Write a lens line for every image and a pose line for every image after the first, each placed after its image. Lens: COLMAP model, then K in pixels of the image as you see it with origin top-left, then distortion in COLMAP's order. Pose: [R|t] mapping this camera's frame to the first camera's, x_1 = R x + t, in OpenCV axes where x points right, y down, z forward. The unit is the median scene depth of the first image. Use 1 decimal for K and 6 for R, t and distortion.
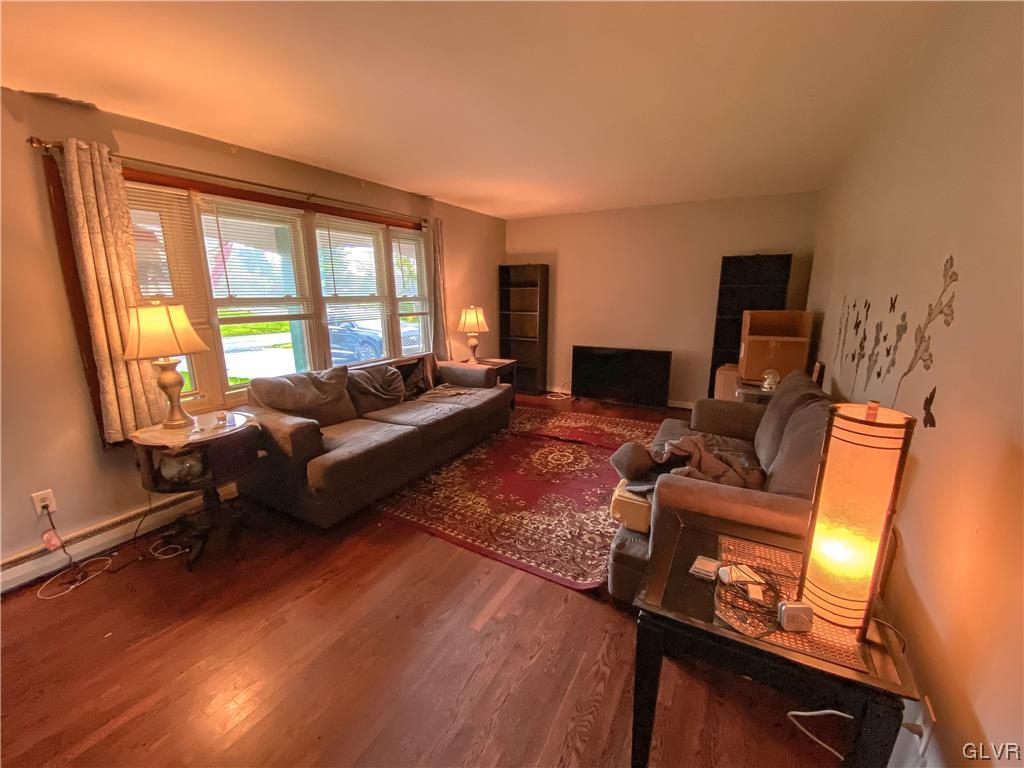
lens RADIAL K [[415.5, 0, 516.1], [0, 415.5, 383.7], [0, 0, 1]] dist [0.060815, -0.043098]
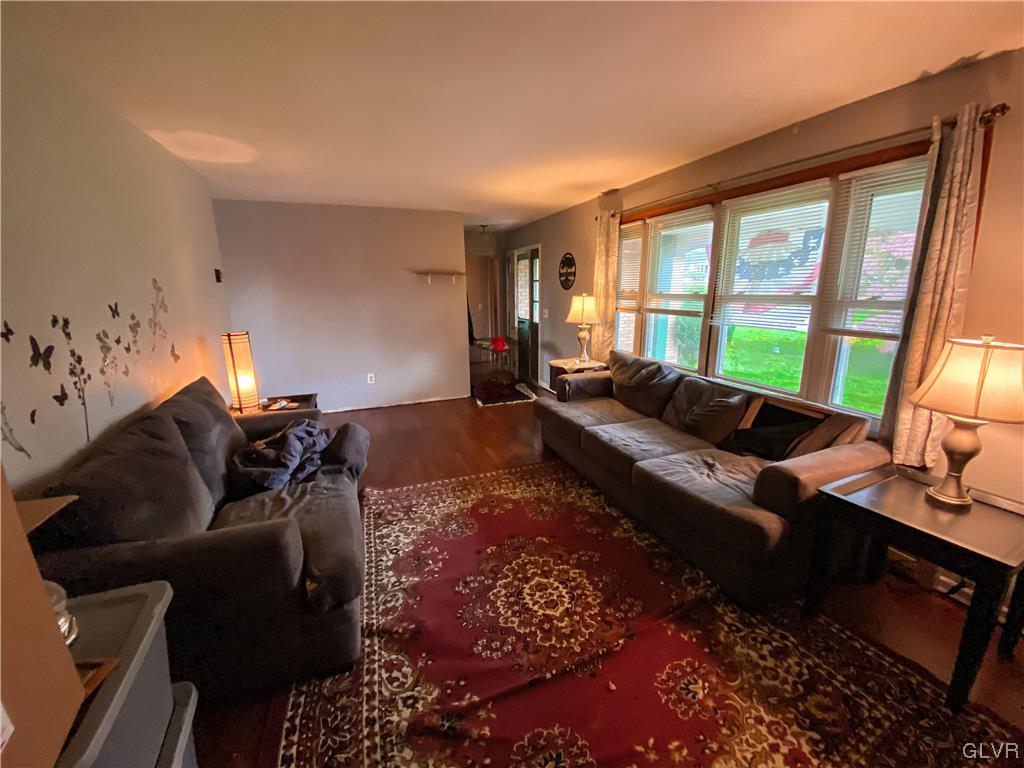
lens RADIAL K [[415.5, 0, 516.1], [0, 415.5, 383.7], [0, 0, 1]] dist [0.060815, -0.043098]
pose [[-0.653994, 0.183374, -0.733939, 0.608785], [-0.152144, 0.918472, 0.365051, -0.344190], [0.741043, 0.350405, -0.572775, 1.473530]]
